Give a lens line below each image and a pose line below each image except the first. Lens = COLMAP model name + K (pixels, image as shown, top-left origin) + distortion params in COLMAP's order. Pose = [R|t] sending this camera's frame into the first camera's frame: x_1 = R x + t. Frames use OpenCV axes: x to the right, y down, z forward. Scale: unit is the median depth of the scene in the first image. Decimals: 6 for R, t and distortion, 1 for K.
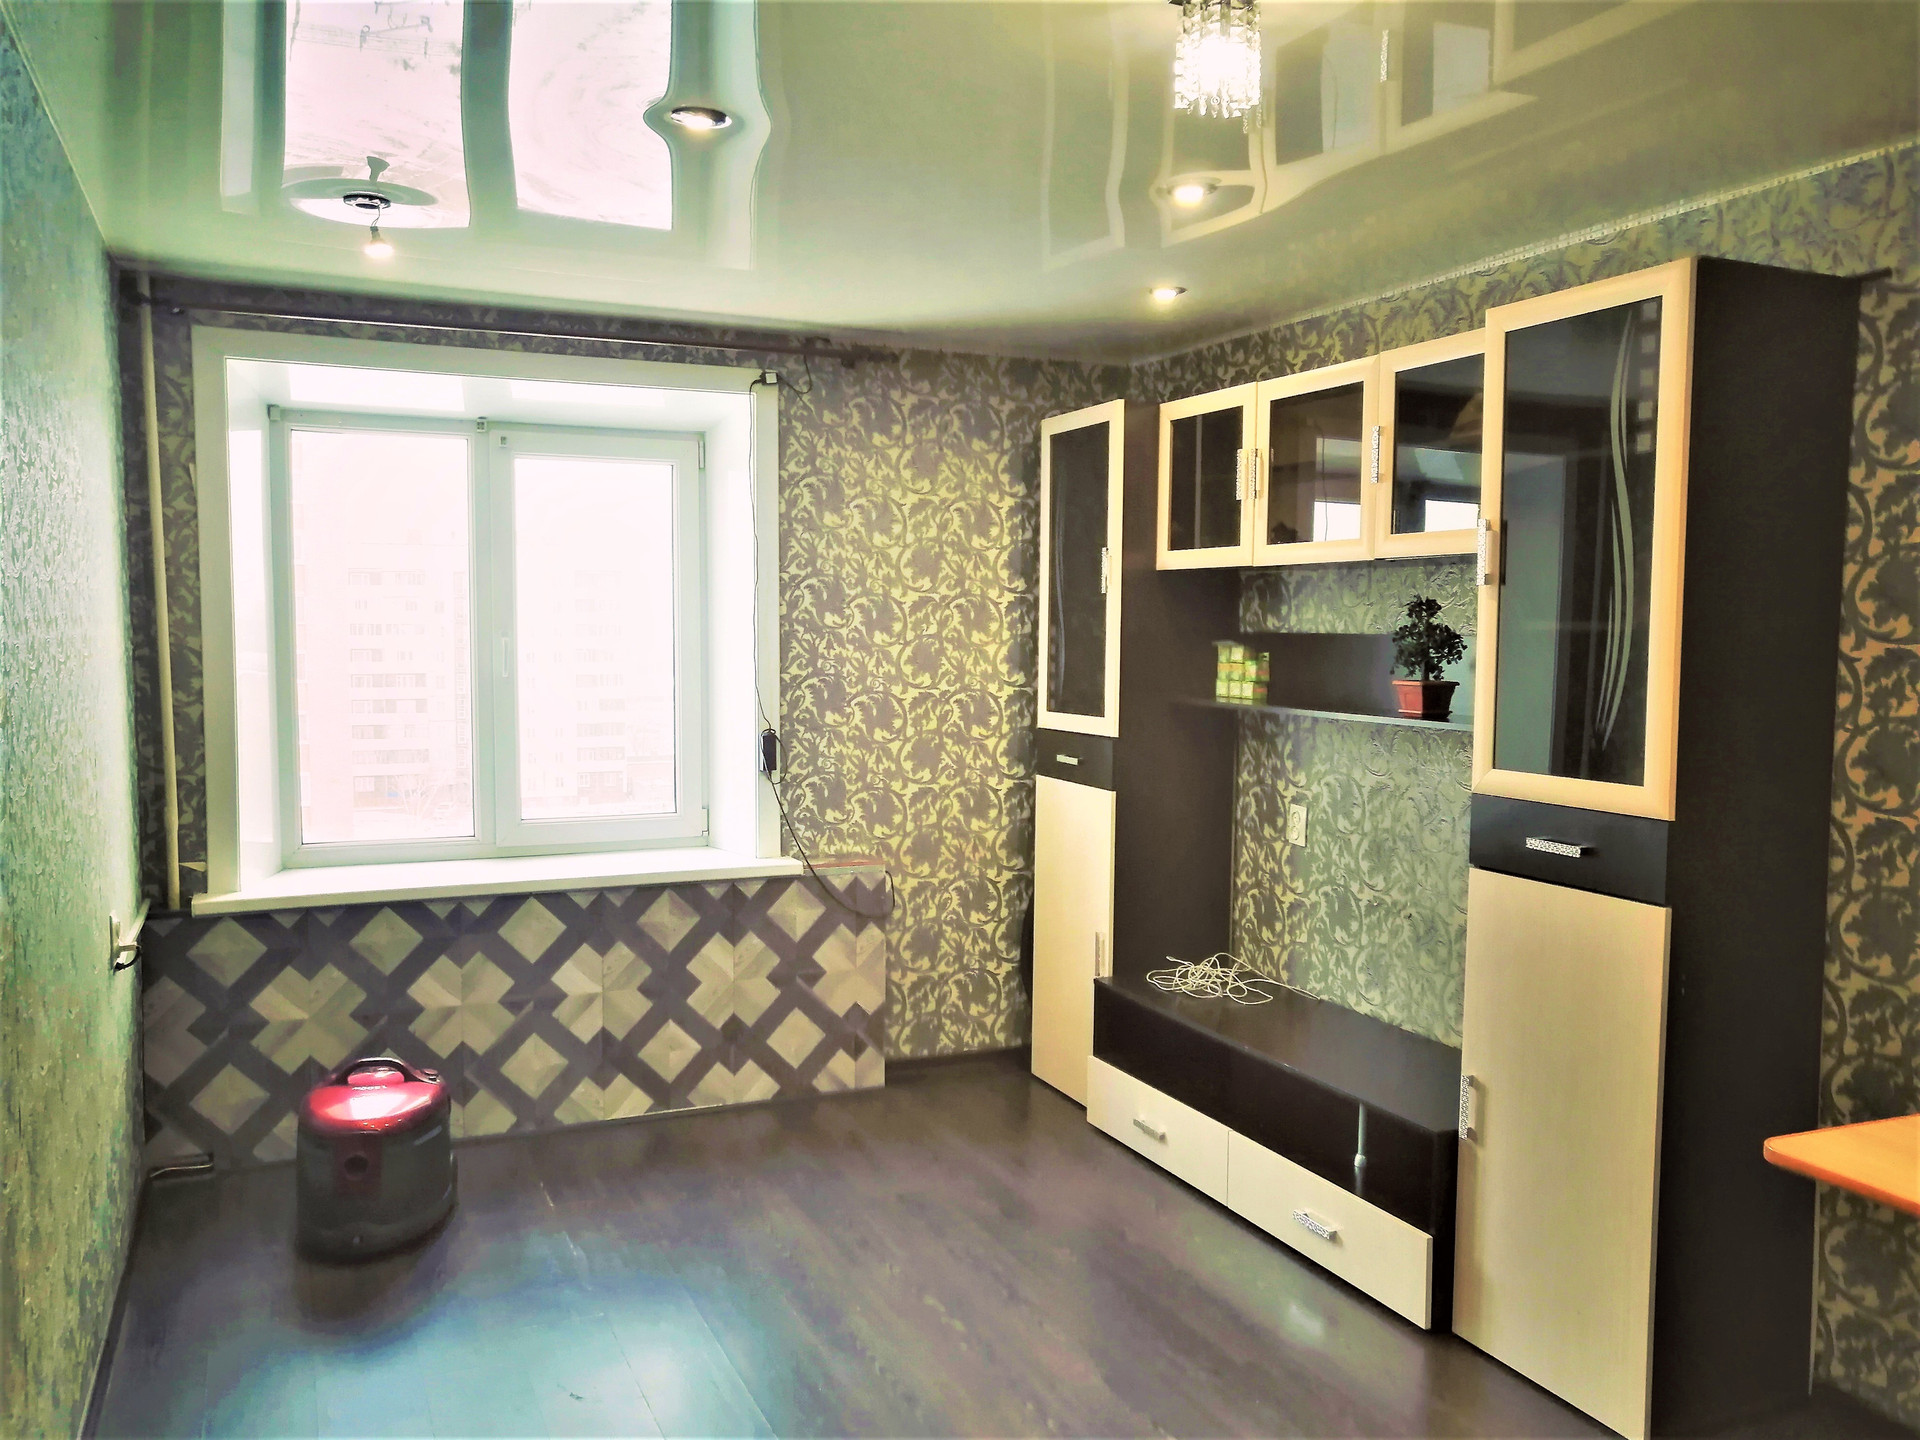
lens RADIAL K [[1523.2, 0, 953.8], [0, 1523.2, 730.0], [0, 0, 1]] dist [-0.006450, 0.042465]
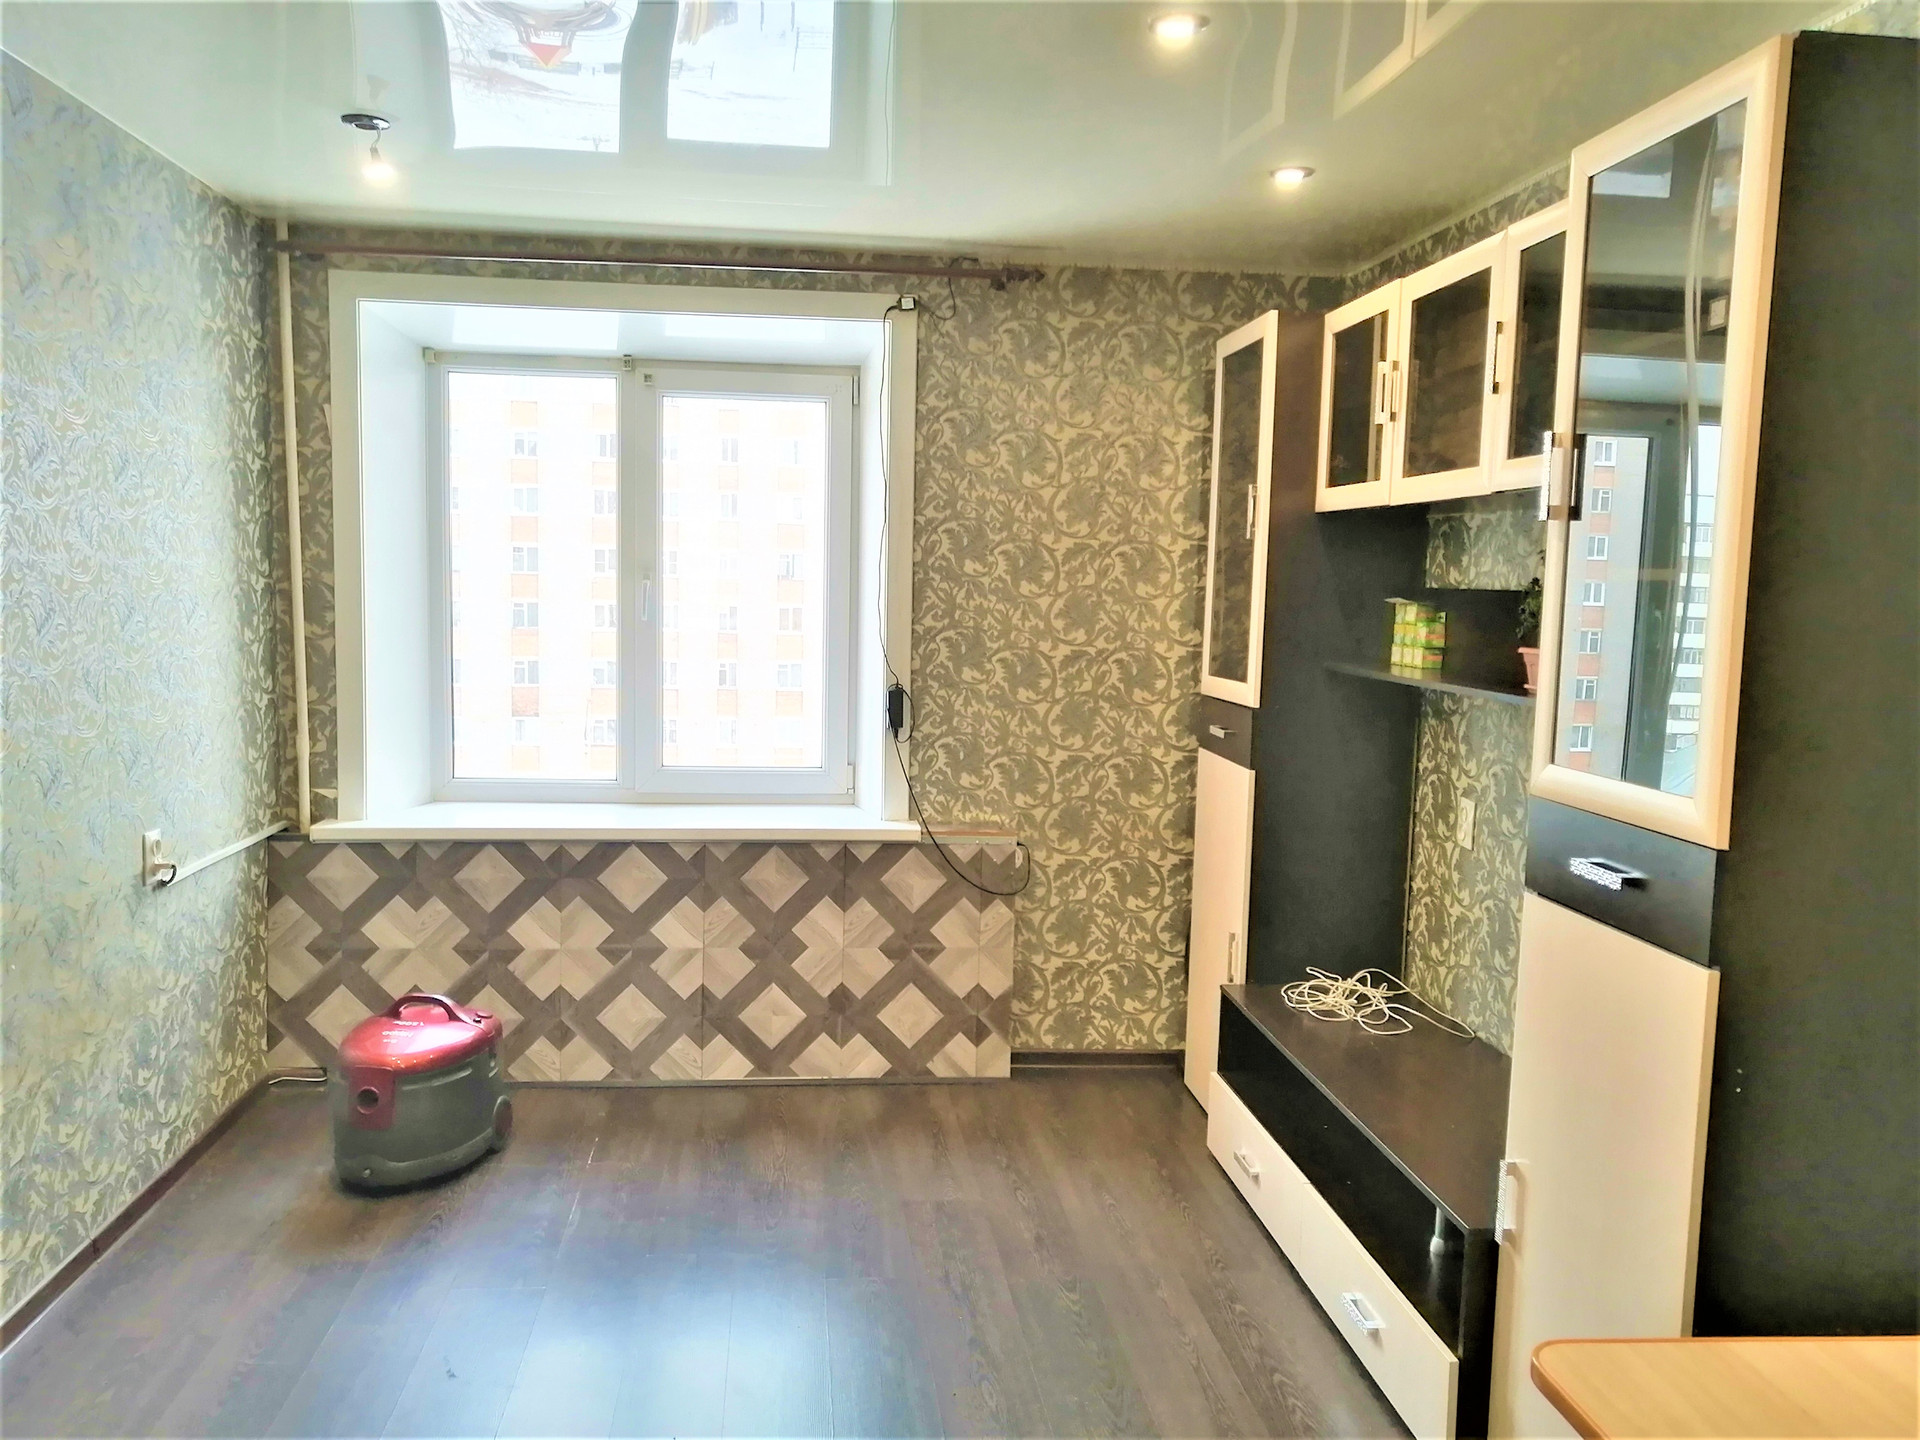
lens RADIAL K [[1523.2, 0, 942.4], [0, 1523.2, 727.6], [0, 0, 1]] dist [-0.006450, 0.042465]
pose [[0.949859, 0.046710, -0.309171, 0.210697], [-0.039678, 0.998792, 0.029000, -0.001813], [0.310152, -0.015278, 0.950564, 0.132829]]
